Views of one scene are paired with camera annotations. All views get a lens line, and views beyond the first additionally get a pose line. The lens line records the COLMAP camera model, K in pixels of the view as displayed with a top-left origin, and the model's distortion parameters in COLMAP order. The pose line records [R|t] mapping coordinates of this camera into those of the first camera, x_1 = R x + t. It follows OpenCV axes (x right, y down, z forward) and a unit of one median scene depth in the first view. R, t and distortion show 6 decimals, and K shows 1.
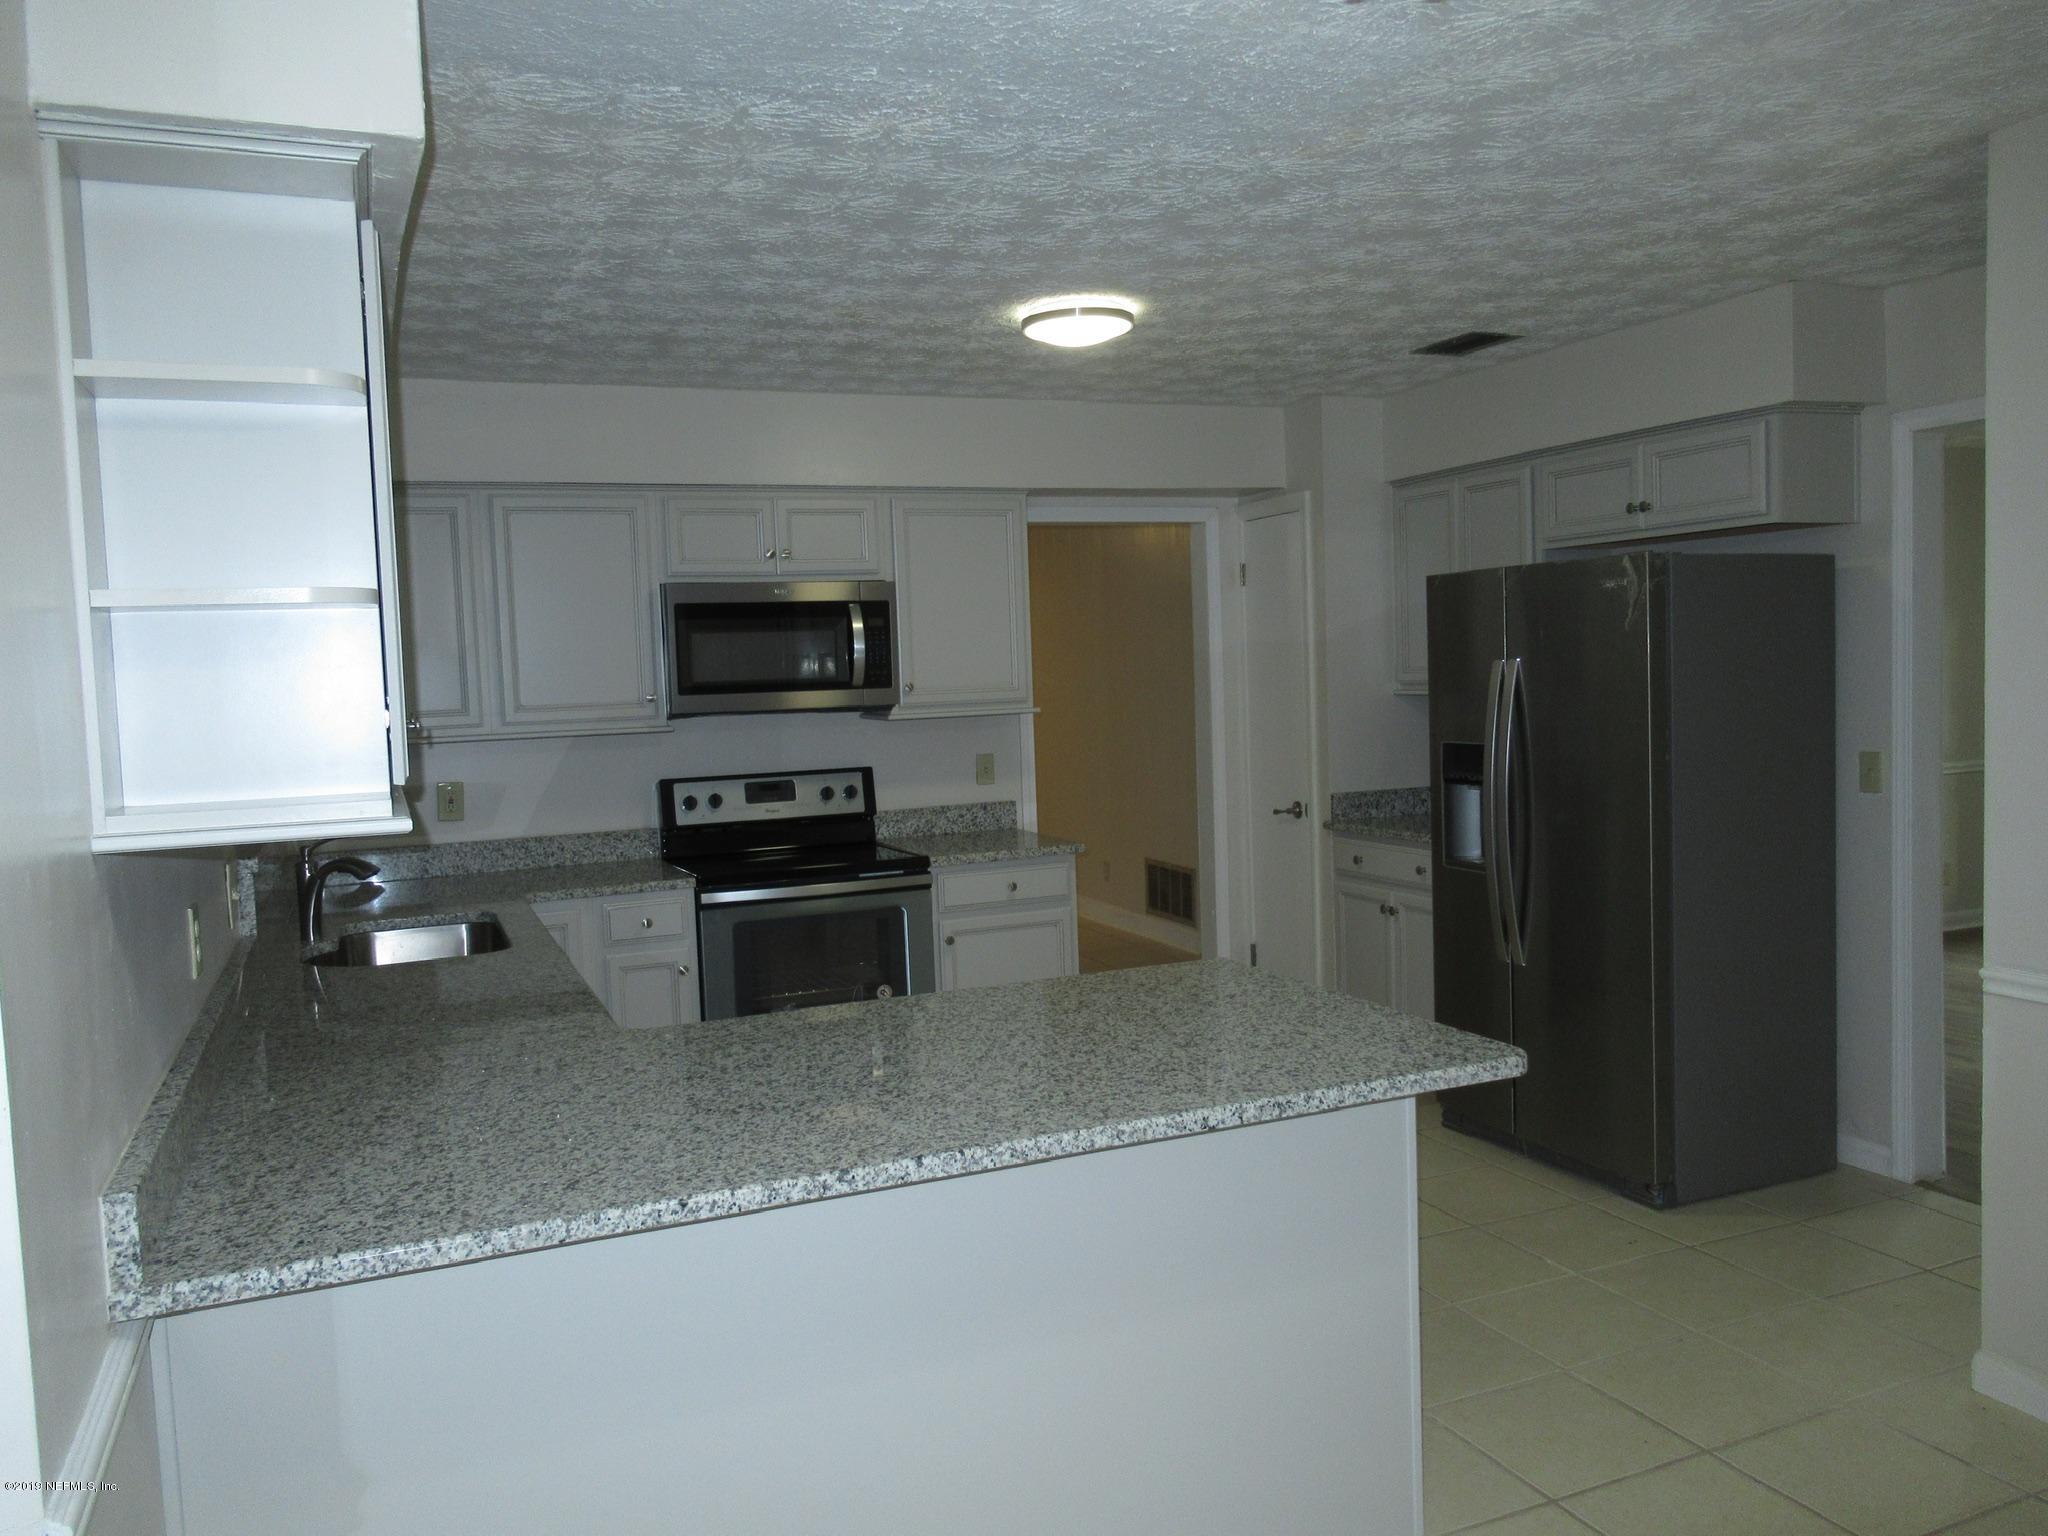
lens RADIAL K [[1539.1, 0, 1024.0], [0, 1539.1, 768.0], [0, 0, 1]] dist [0.000627, -0.008929]
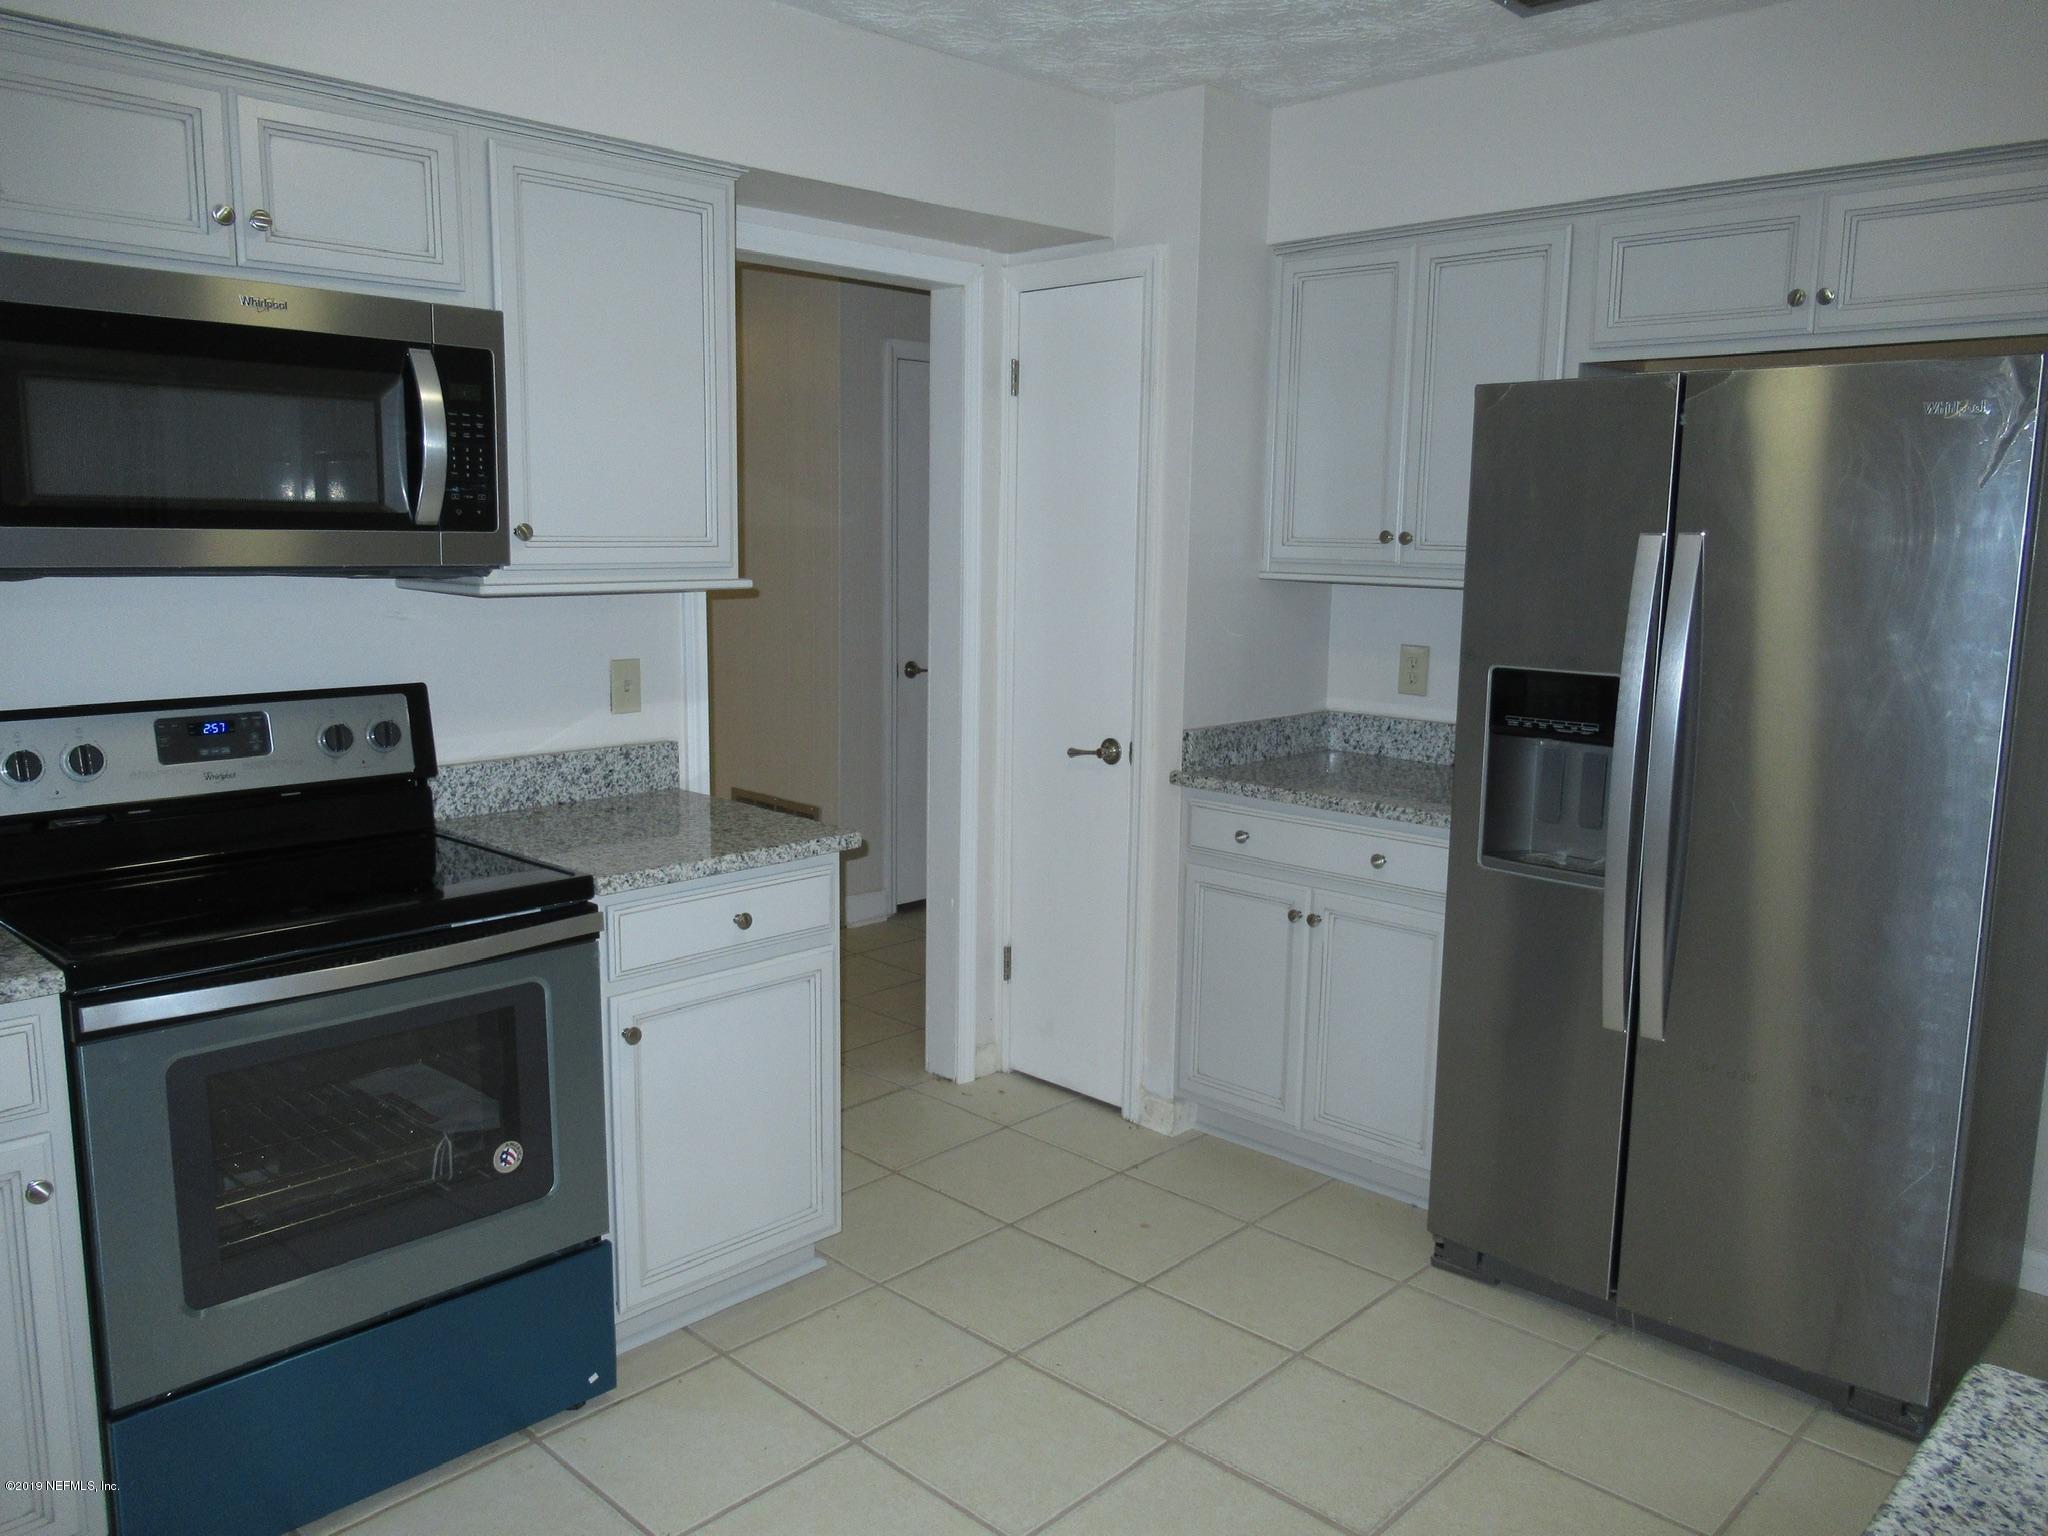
lens RADIAL K [[1539.1, 0, 1024.0], [0, 1539.1, 768.0], [0, 0, 1]] dist [0.000627, -0.008929]
pose [[0.921051, -0.012331, 0.389247, -0.118974], [-0.022164, 0.996219, 0.084006, -0.021122], [-0.388811, -0.086001, 0.917295, 0.457951]]
